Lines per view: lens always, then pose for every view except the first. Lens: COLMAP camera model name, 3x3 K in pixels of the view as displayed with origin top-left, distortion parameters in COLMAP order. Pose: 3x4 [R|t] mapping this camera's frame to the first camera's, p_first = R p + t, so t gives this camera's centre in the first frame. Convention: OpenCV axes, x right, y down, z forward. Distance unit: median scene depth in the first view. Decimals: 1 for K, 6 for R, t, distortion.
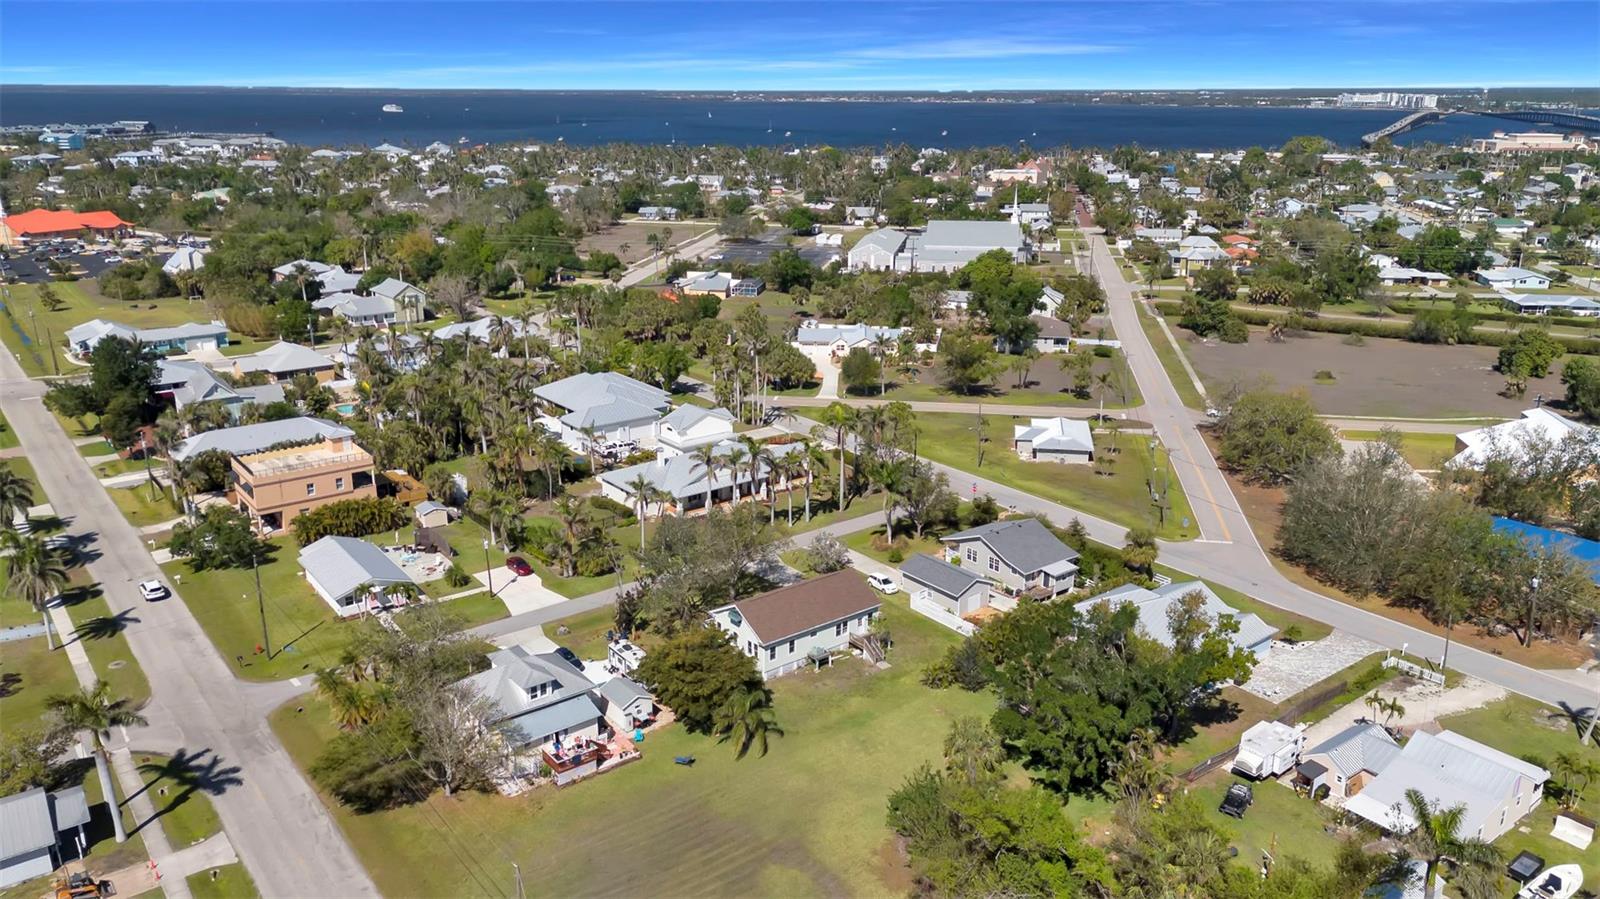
lens RADIAL K [[1162.8, 0, 800.0], [0, 1162.8, 449.5], [0, 0, 1]] dist [0.081837, -0.095961]
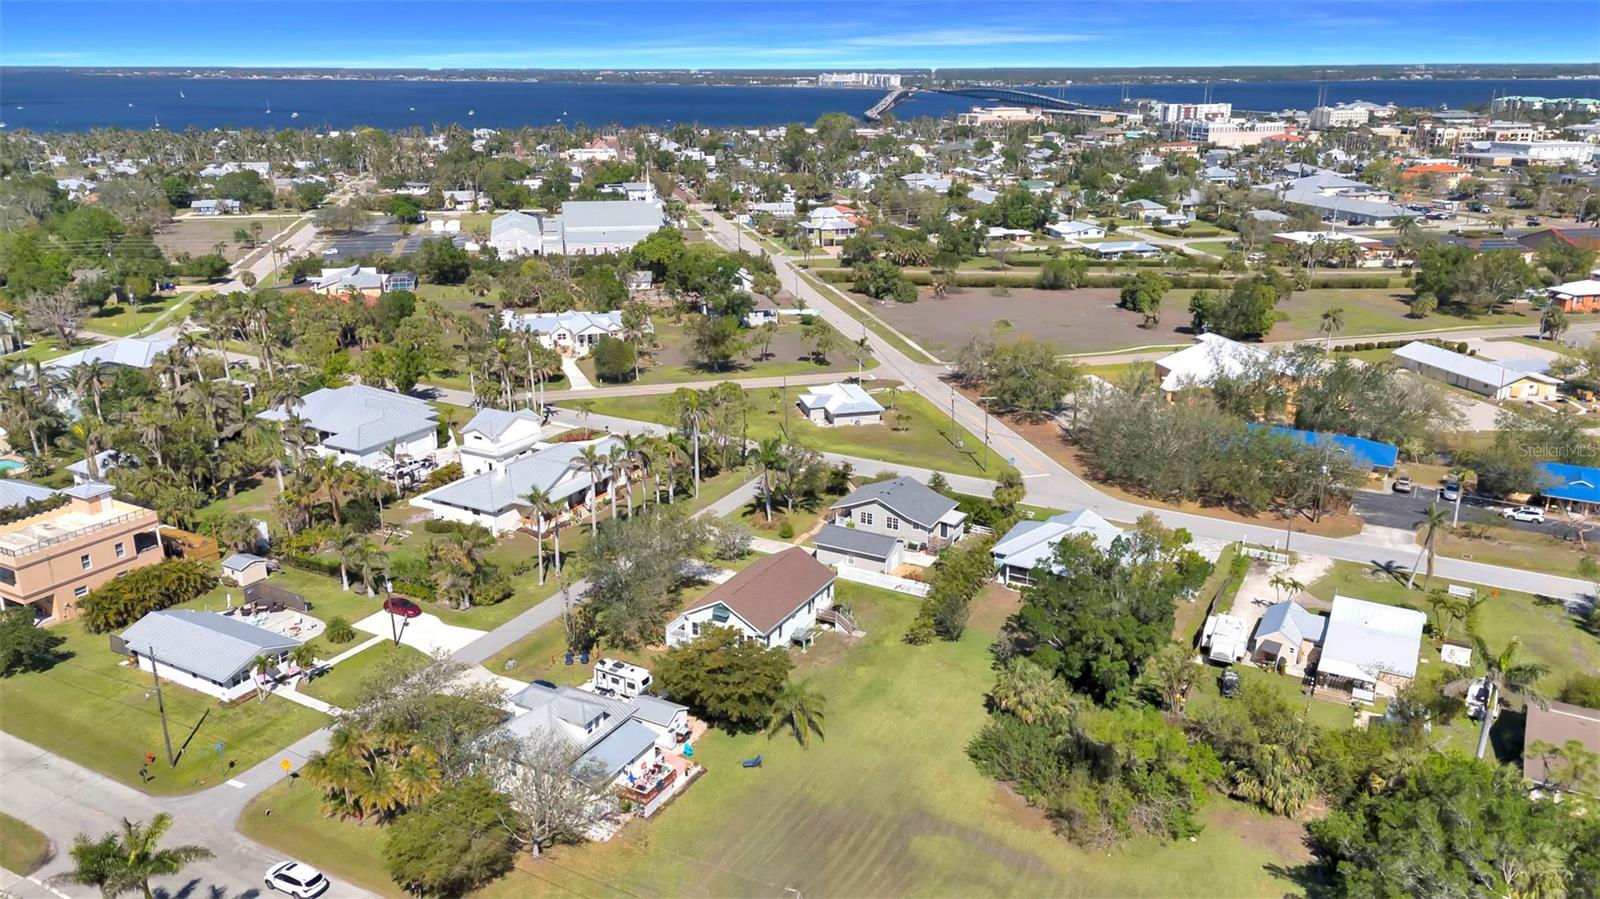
lens RADIAL K [[1162.8, 0, 800.0], [0, 1162.8, 449.5], [0, 0, 1]] dist [0.081837, -0.095961]
pose [[0.917994, -0.125583, 0.376186, -0.221767], [0.119441, 0.992047, 0.039709, -0.014282], [-0.378181, 0.008480, 0.925693, 0.048313]]
